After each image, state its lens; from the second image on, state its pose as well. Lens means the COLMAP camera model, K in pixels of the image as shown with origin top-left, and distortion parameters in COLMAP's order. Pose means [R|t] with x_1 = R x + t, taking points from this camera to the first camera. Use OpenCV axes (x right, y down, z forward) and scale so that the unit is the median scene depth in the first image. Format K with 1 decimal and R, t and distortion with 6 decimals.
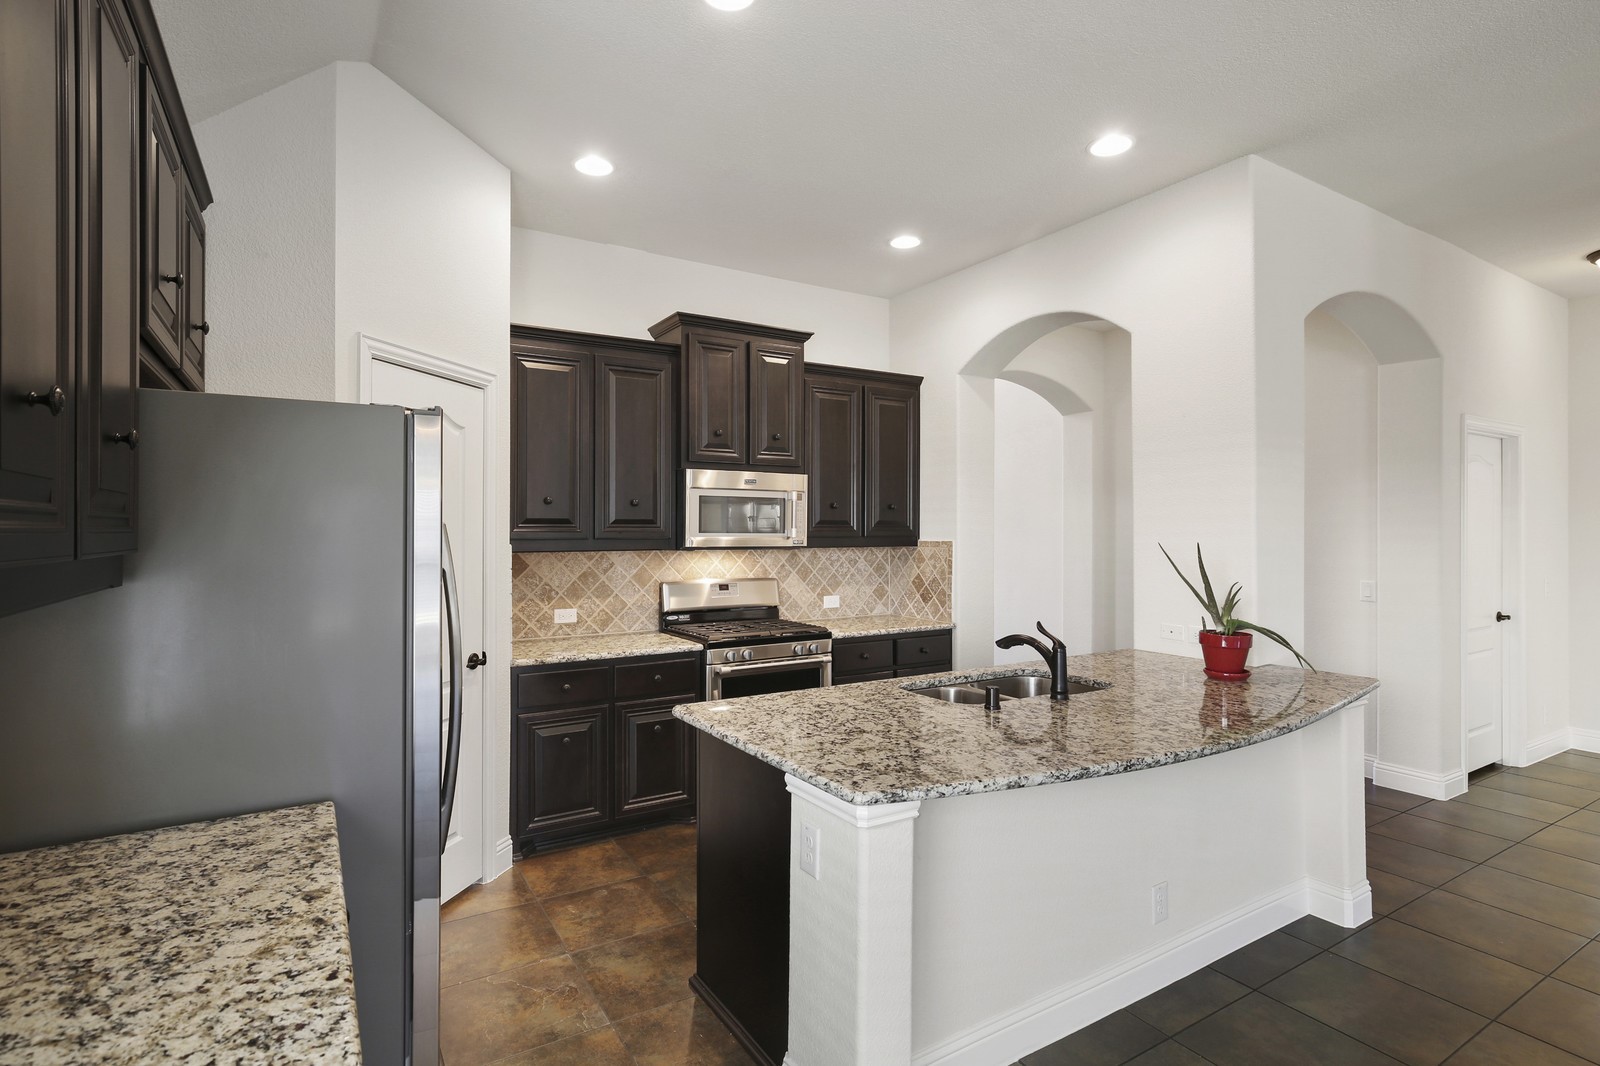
lens RADIAL K [[778.5, 0, 791.0], [0, 778.5, 526.4], [0, 0, 1]] dist [-0.011288, 0.007371]
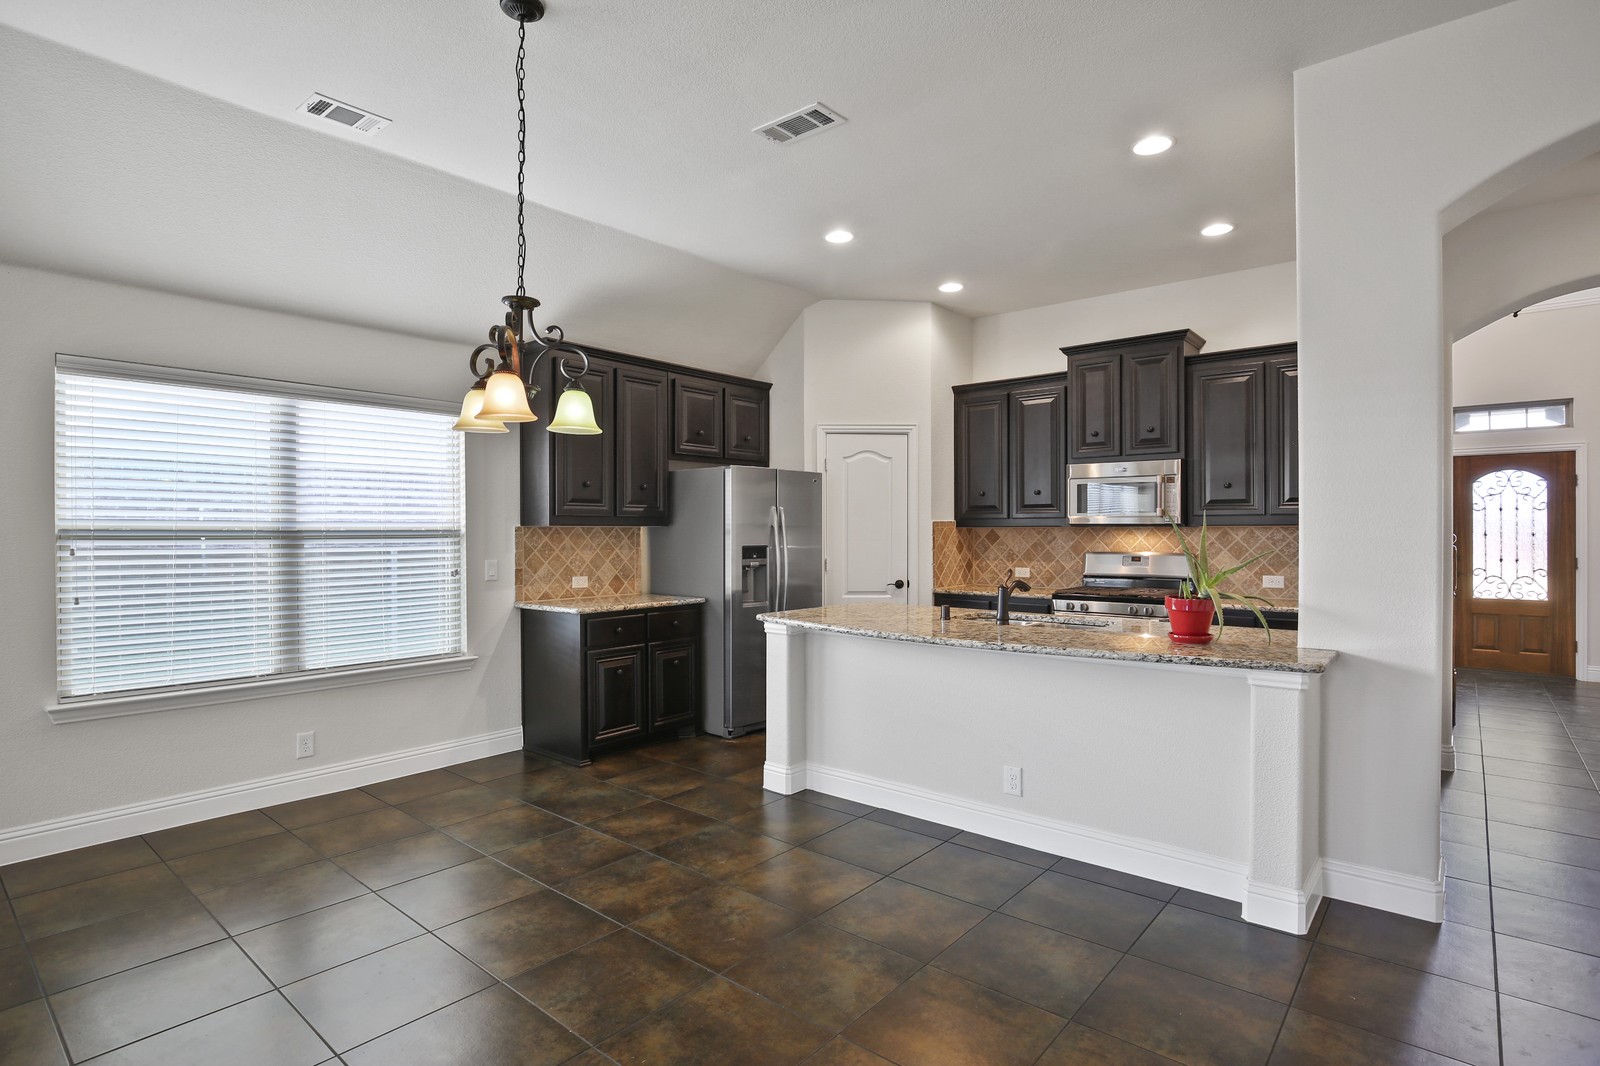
lens RADIAL K [[796.8, 0, 799.0], [0, 796.8, 536.9], [0, 0, 1]] dist [-0.020422, -0.000217]
pose [[0.317857, 0.007977, -0.948105, 0.948591], [0.005986, 0.999928, 0.010420, 0.030159], [0.948120, -0.008988, 0.317787, 0.130228]]
